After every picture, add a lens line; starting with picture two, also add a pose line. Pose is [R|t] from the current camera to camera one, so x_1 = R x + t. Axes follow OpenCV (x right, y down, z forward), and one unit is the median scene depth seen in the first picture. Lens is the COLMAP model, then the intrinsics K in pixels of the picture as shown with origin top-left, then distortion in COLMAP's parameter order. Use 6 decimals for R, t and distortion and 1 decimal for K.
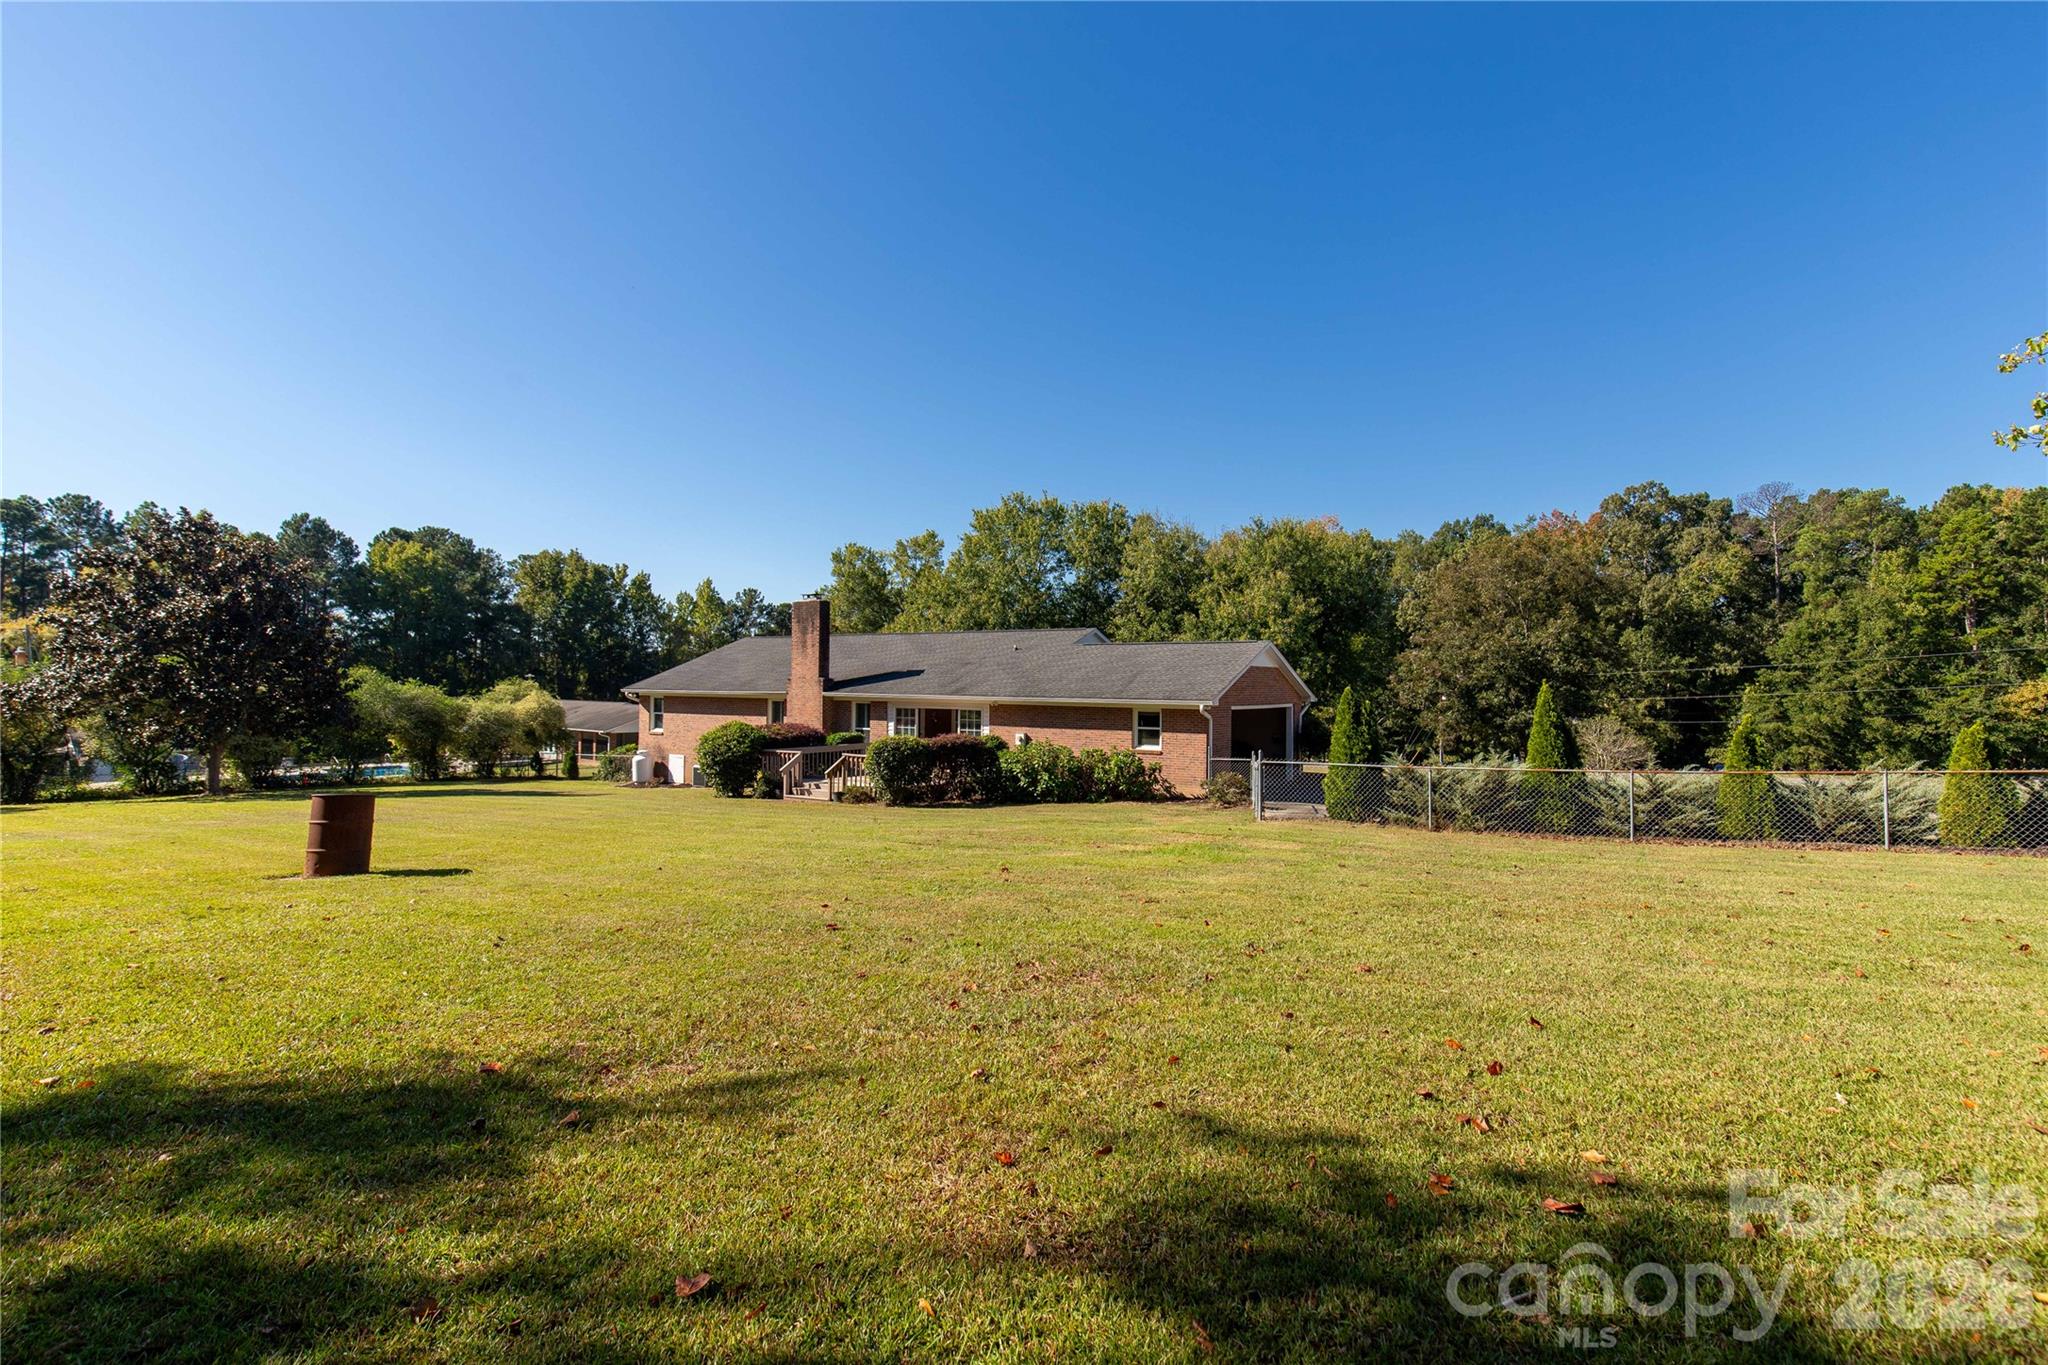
lens RADIAL K [[927.8, 0, 1027.7], [0, 927.8, 686.4], [0, 0, 1]] dist [0.006085, -0.000018]
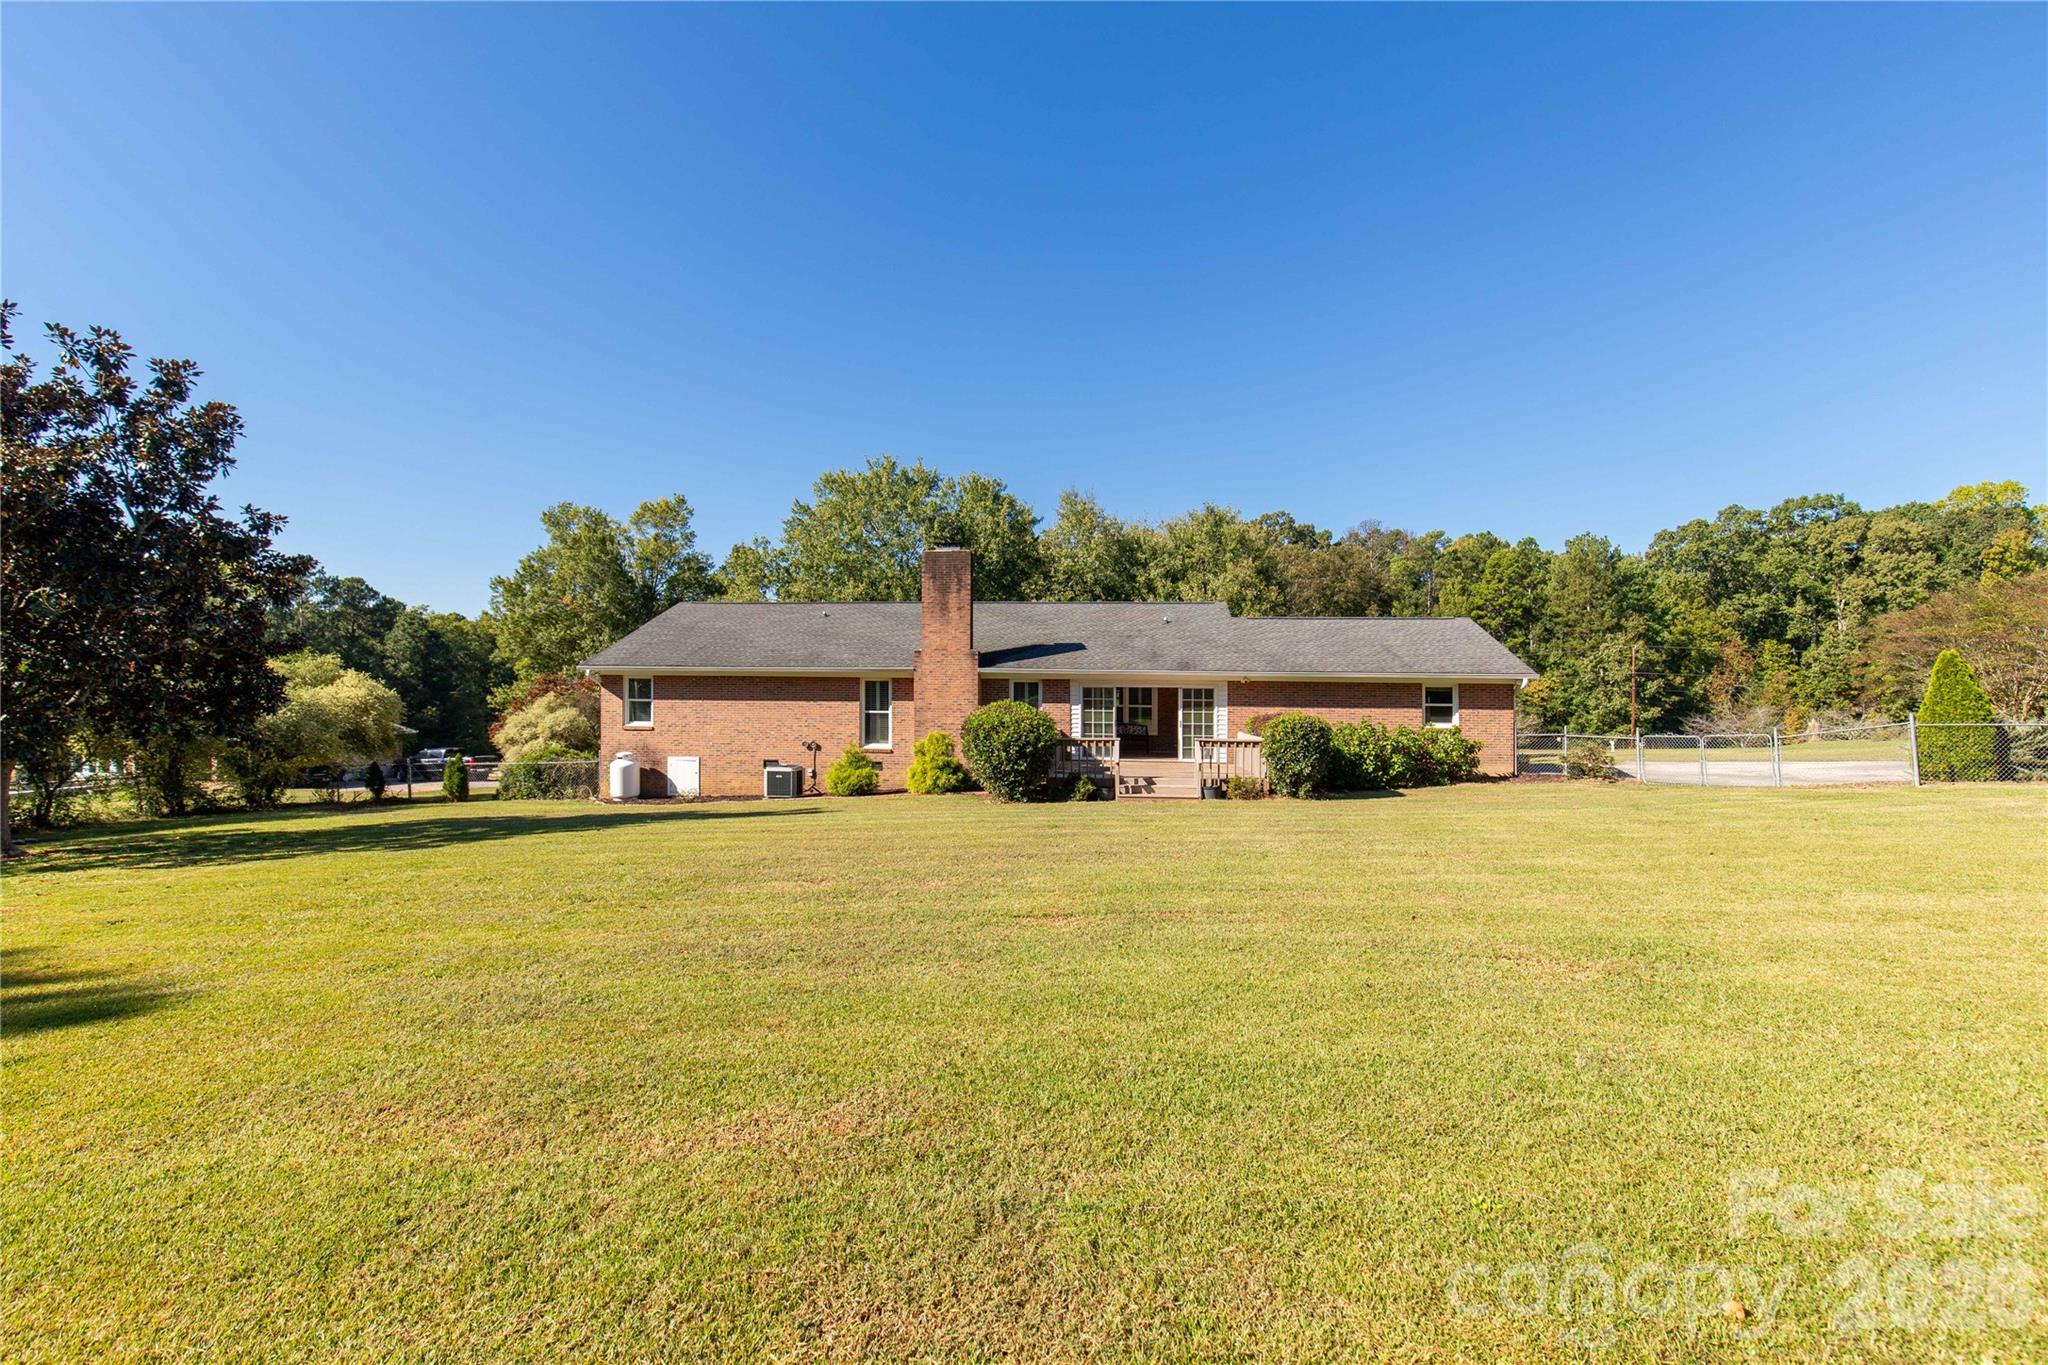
lens RADIAL K [[927.8, 0, 1023.7], [0, 927.8, 680.9], [0, 0, 1]] dist [0.006085, -0.000018]
pose [[0.900755, 0.004014, 0.434309, -0.539067], [-0.000959, 0.999973, -0.007254, 0.023046], [-0.434326, 0.006117, 0.900735, 0.279915]]
